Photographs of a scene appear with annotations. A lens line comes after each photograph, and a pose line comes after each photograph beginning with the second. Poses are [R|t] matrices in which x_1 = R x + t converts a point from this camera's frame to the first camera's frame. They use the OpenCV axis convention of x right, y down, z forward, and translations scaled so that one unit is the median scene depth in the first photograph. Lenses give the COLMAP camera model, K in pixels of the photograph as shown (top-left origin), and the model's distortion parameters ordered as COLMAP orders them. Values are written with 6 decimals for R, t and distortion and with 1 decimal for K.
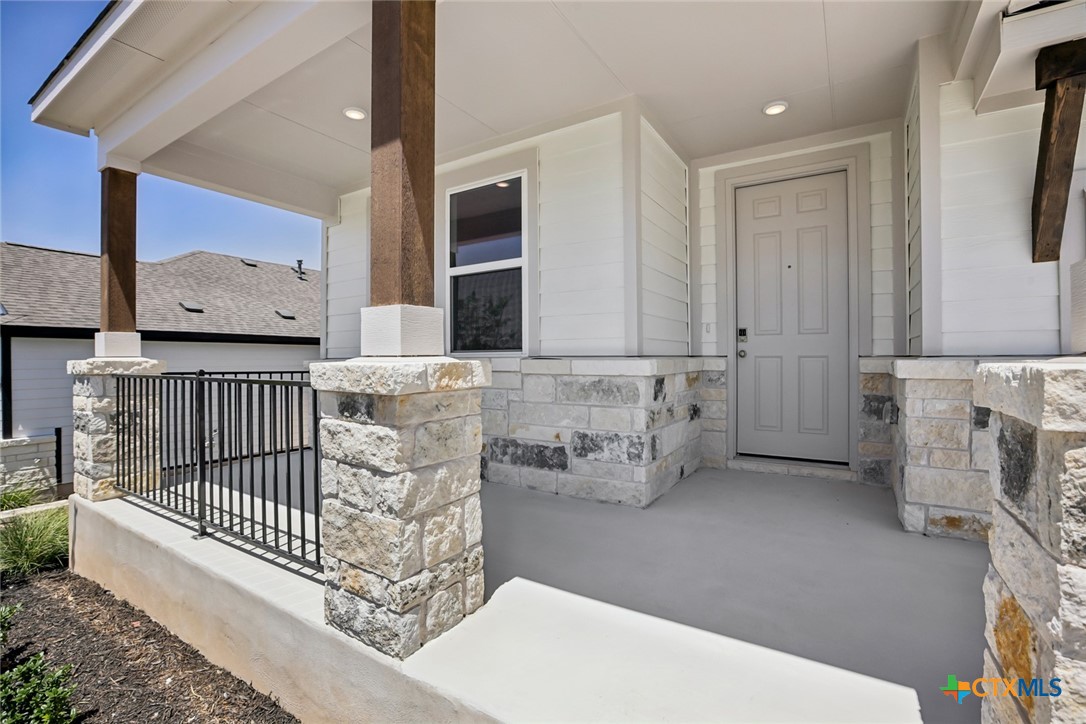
lens RADIAL K [[497.5, 0, 545.1], [0, 497.5, 364.7], [0, 0, 1]] dist [-0.003913, 0.000876]
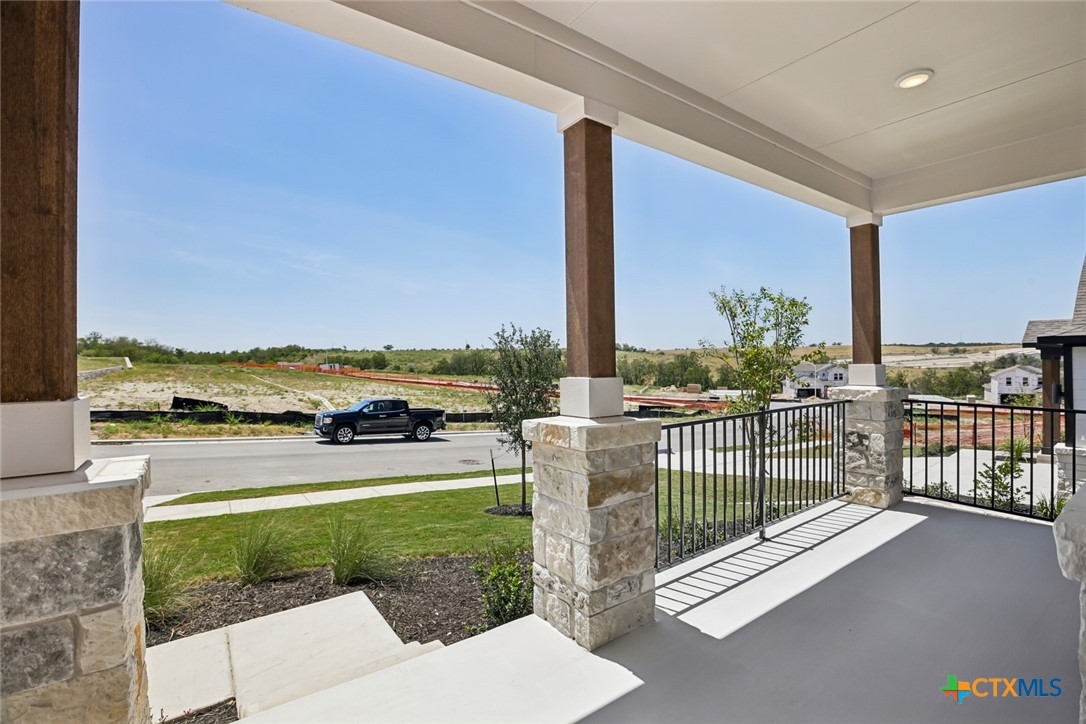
lens RADIAL K [[497.5, 0, 540.2], [0, 497.5, 363.4], [0, 0, 1]] dist [-0.003913, 0.000876]
pose [[-0.406923, 0.014635, -0.913345, 0.926298], [0.018045, 0.999805, 0.007981, -0.161381], [0.913284, -0.013234, -0.407108, 1.386431]]
